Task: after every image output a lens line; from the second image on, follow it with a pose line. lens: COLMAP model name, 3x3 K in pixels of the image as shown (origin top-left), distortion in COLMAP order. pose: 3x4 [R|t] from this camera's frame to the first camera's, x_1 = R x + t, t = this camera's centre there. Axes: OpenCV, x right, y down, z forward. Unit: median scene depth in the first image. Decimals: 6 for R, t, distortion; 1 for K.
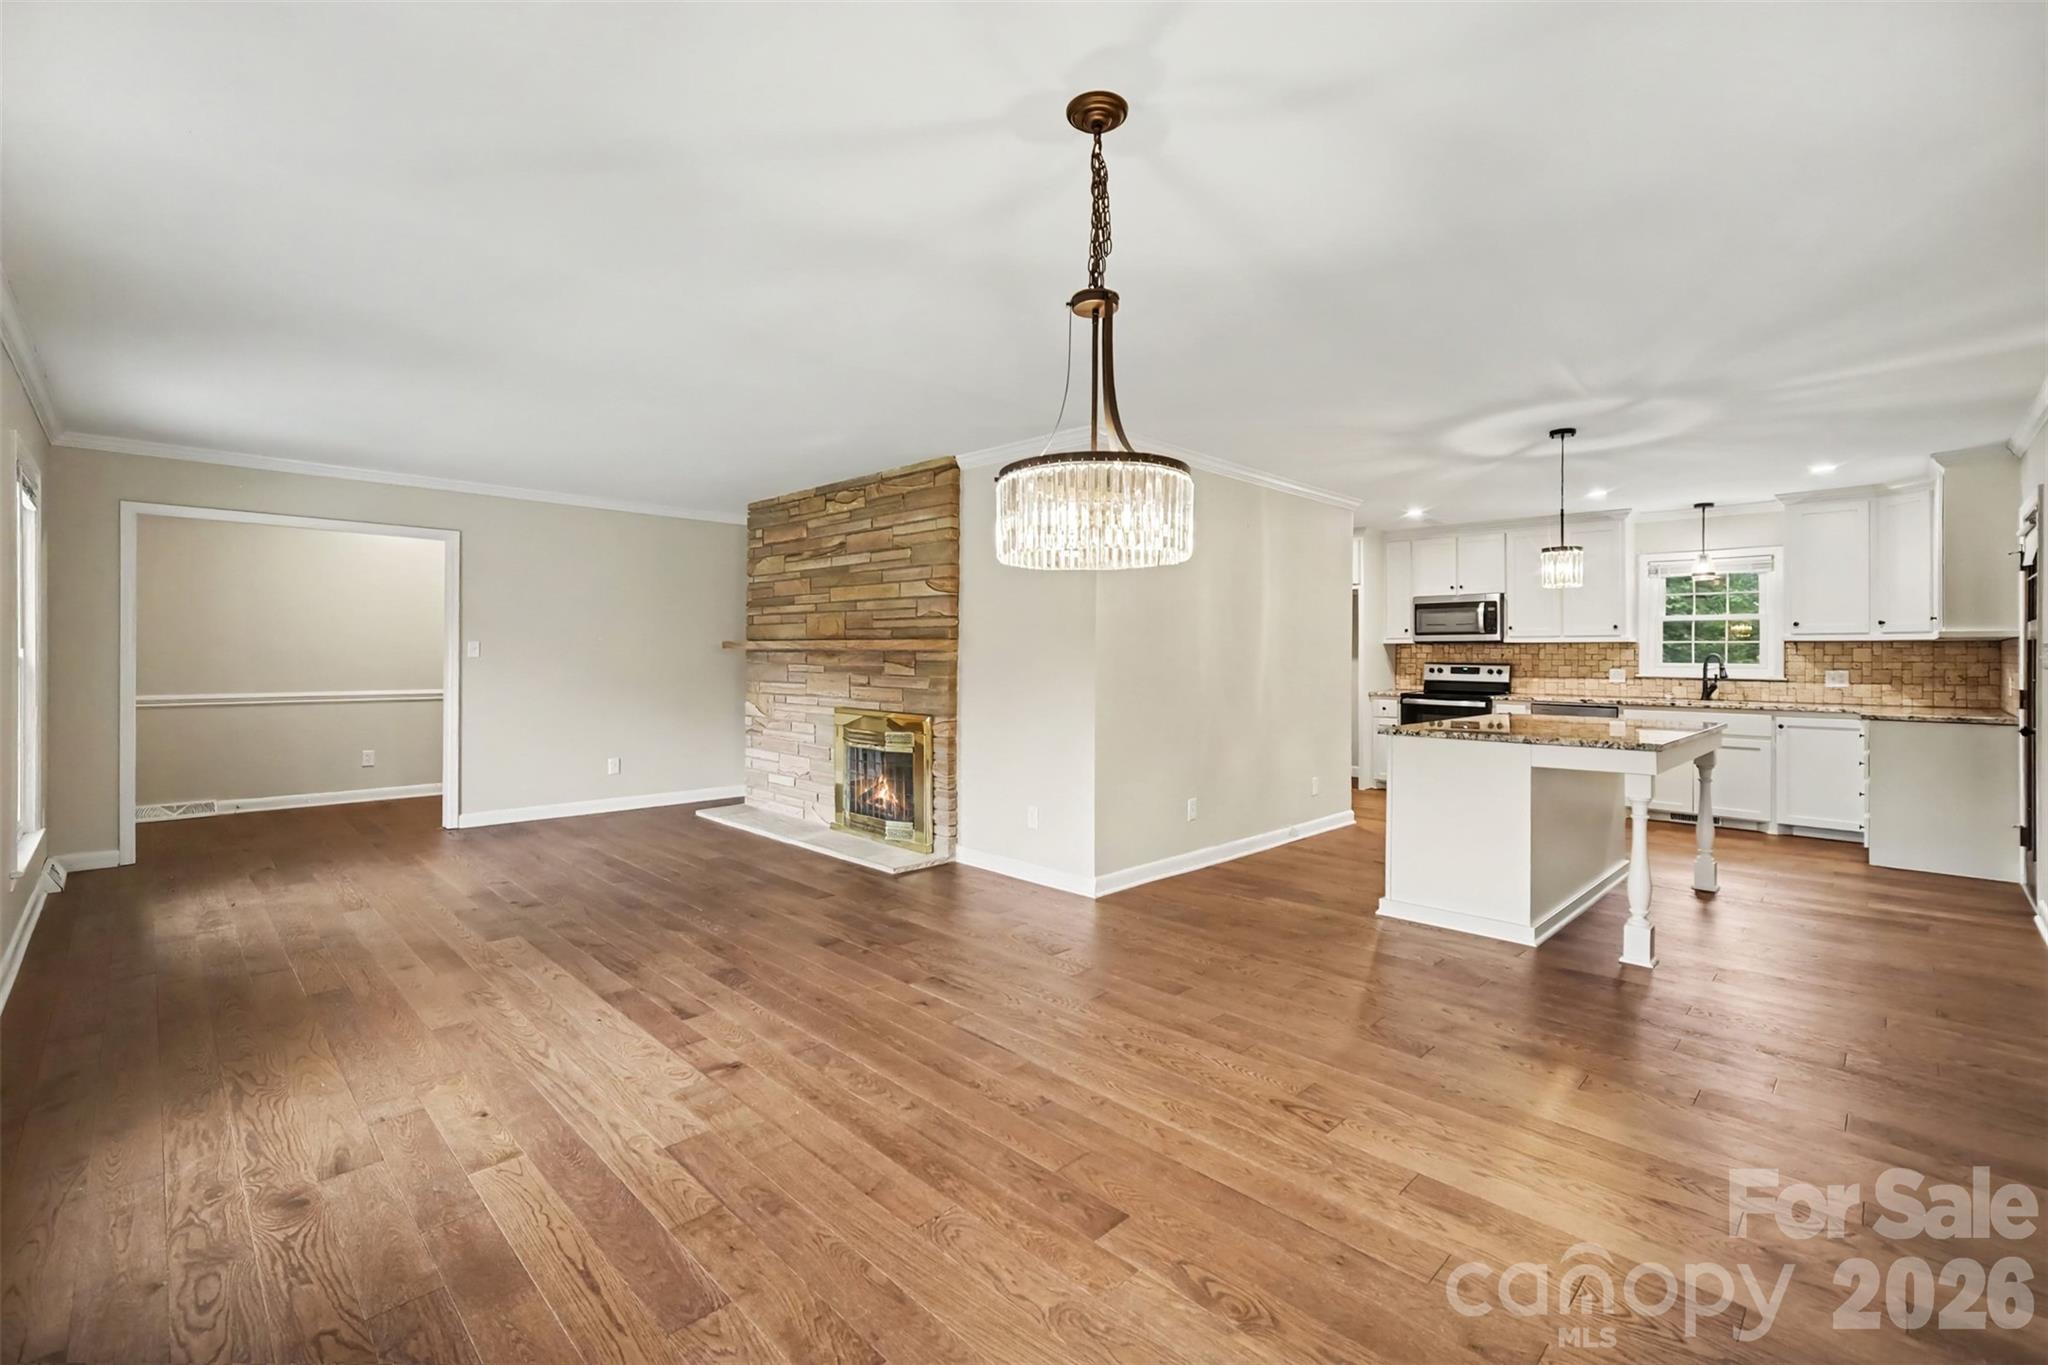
lens RADIAL K [[892.6, 0, 1029.8], [0, 892.6, 653.9], [0, 0, 1]] dist [0.011014, -0.000561]
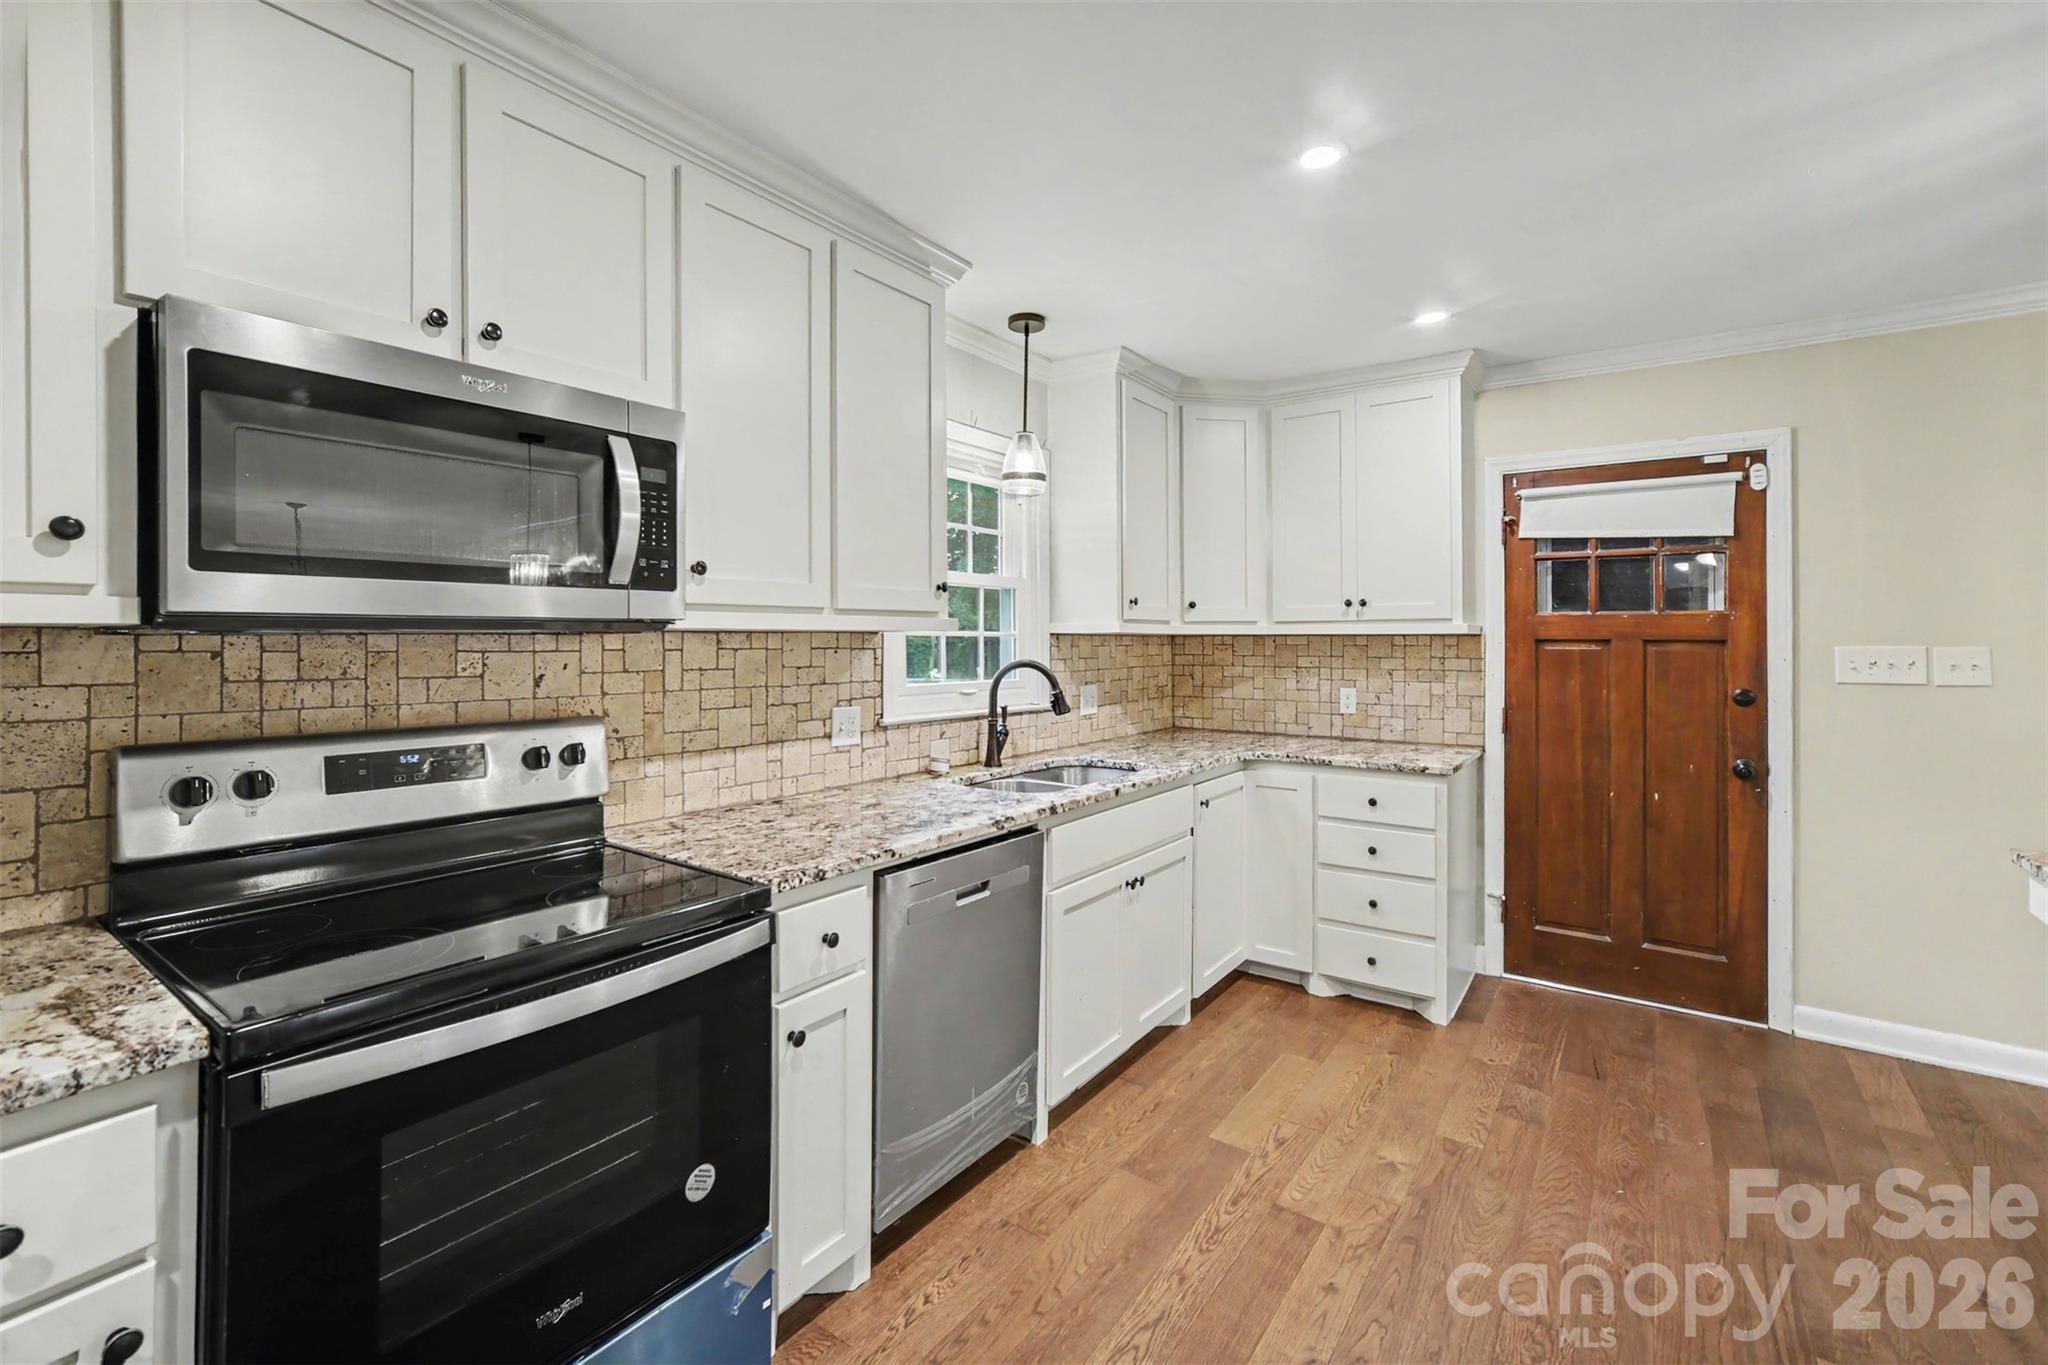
lens RADIAL K [[892.6, 0, 1005.3], [0, 892.6, 626.8], [0, 0, 1]] dist [0.011014, -0.000561]
pose [[-0.166416, 0.008122, 0.986022, 0.315571], [-0.002659, 0.999959, -0.008686, -0.012445], [-0.986052, -0.004067, -0.166387, 1.051498]]
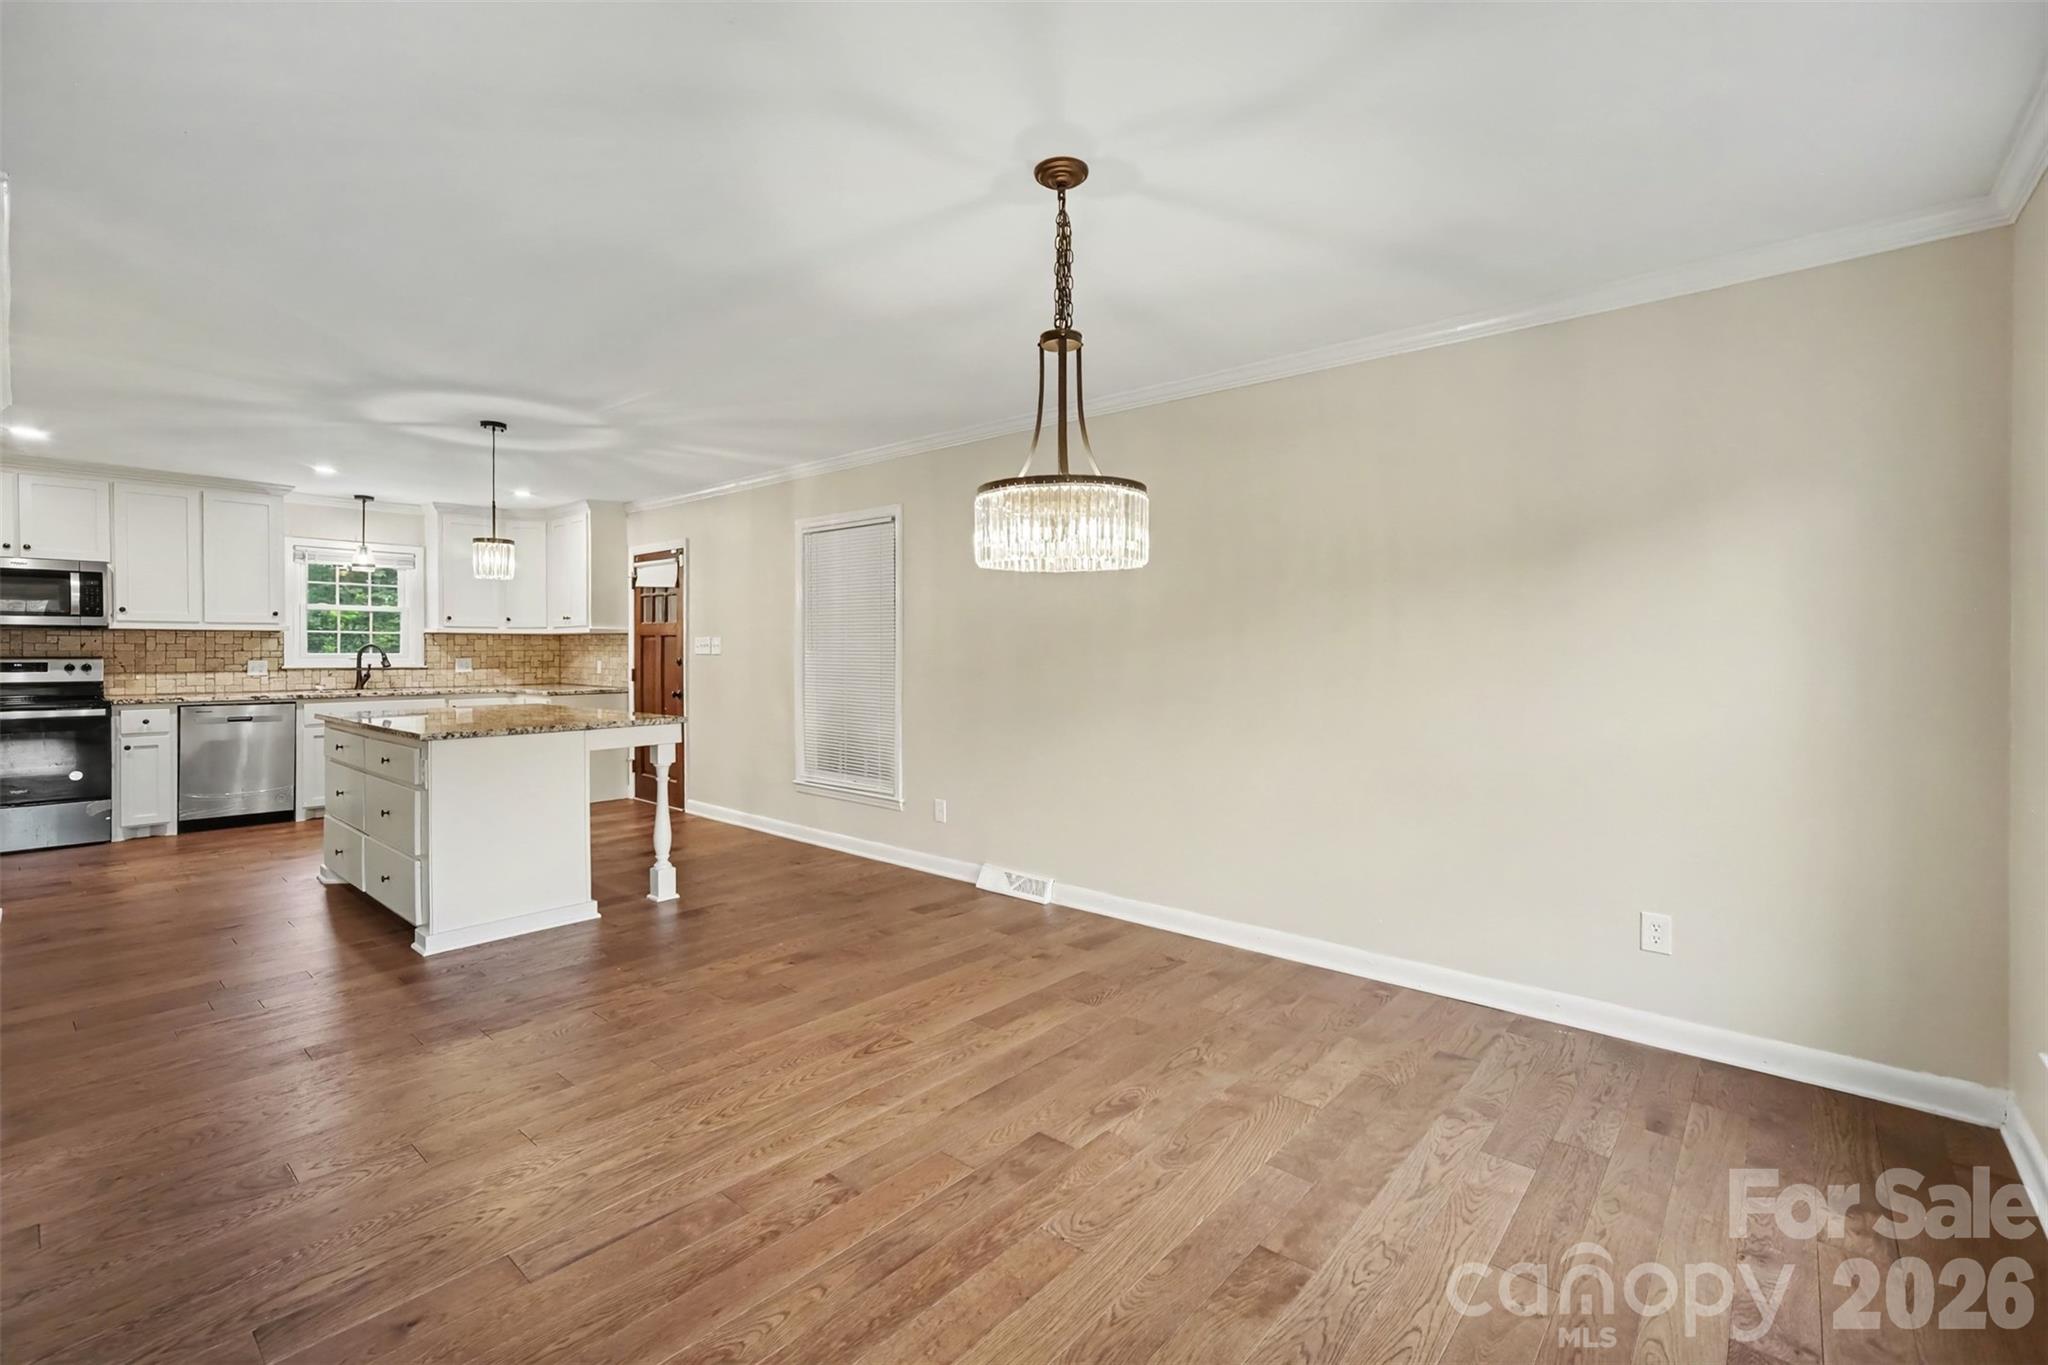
lens RADIAL K [[892.6, 0, 1013.0], [0, 892.6, 652.3], [0, 0, 1]] dist [0.011014, -0.000561]
pose [[-0.039856, -0.008147, 0.999172, -0.286771], [-0.003209, 0.999963, 0.008025, -0.001225], [-0.999200, -0.002887, -0.039880, 0.297545]]
